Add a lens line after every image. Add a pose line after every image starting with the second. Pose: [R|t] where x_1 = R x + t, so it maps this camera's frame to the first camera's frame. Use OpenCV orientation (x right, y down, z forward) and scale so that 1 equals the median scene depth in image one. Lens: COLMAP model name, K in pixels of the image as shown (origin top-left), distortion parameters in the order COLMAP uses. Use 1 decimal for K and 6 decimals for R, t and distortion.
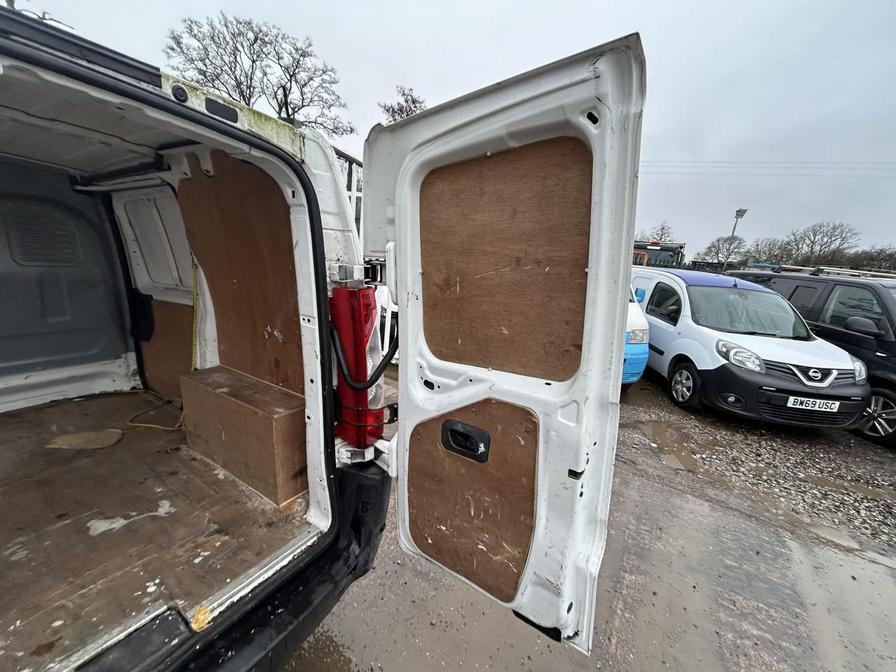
lens RADIAL K [[359.7, 0, 450.3], [0, 359.7, 337.0], [0, 0, 1]] dist [-0.001197, -0.000500]
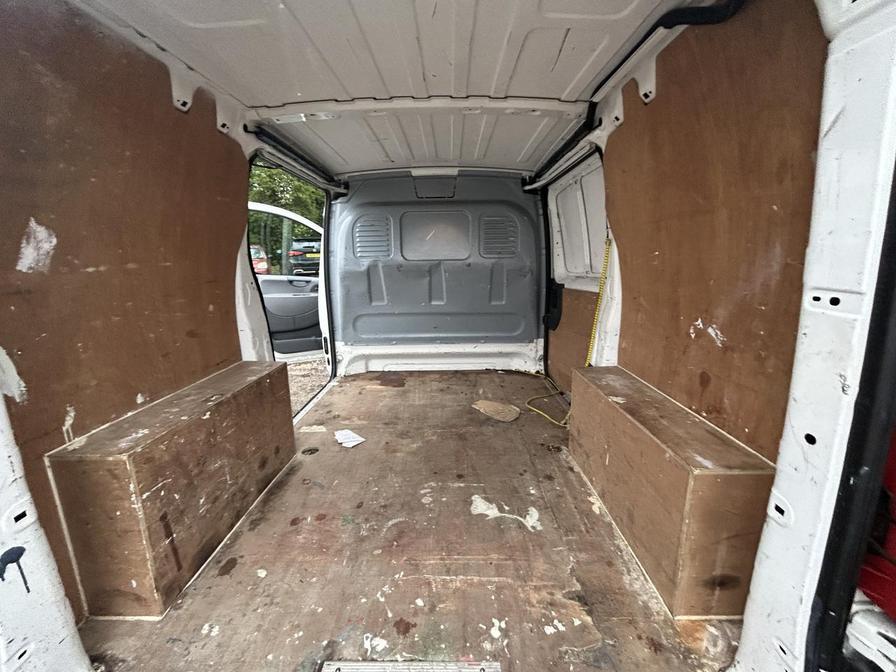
lens RADIAL K [[363.1, 0, 448.0], [0, 363.1, 336.0], [0, 0, 1]] dist [-0.000840, 0.000220]
pose [[0.530025, 0.117807, -0.839759, -0.197218], [-0.137741, 0.989112, 0.051822, 0.026435], [0.836720, 0.088202, 0.540481, 0.282551]]
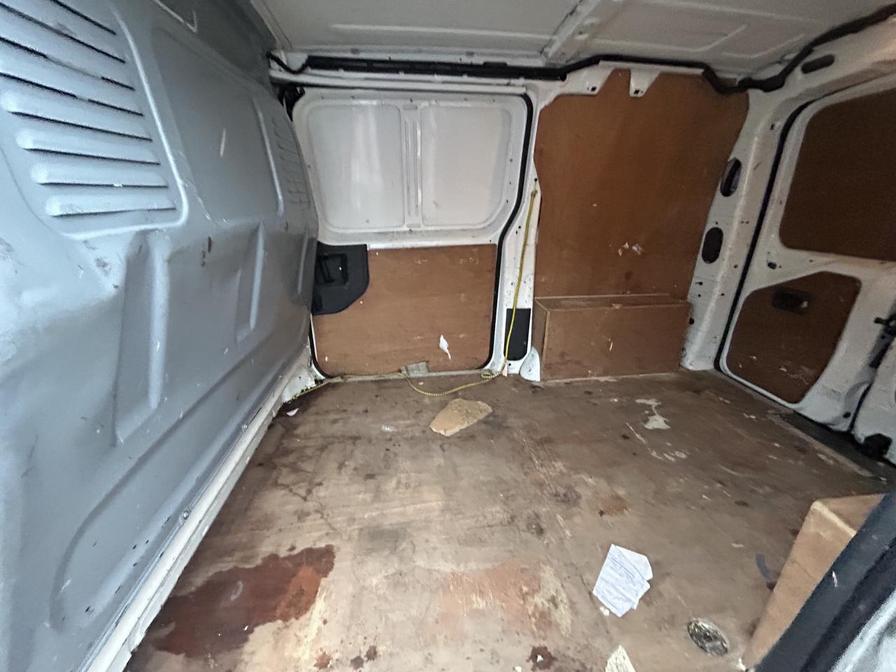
lens RADIAL K [[359.7, 0, 450.3], [0, 359.7, 337.0], [0, 0, 1]] dist [-0.001197, -0.000500]
pose [[0.778465, -0.275664, 0.563916, -1.649400], [0.174086, 0.957977, 0.227978, -0.102043], [-0.603064, -0.079303, 0.793741, 0.397716]]
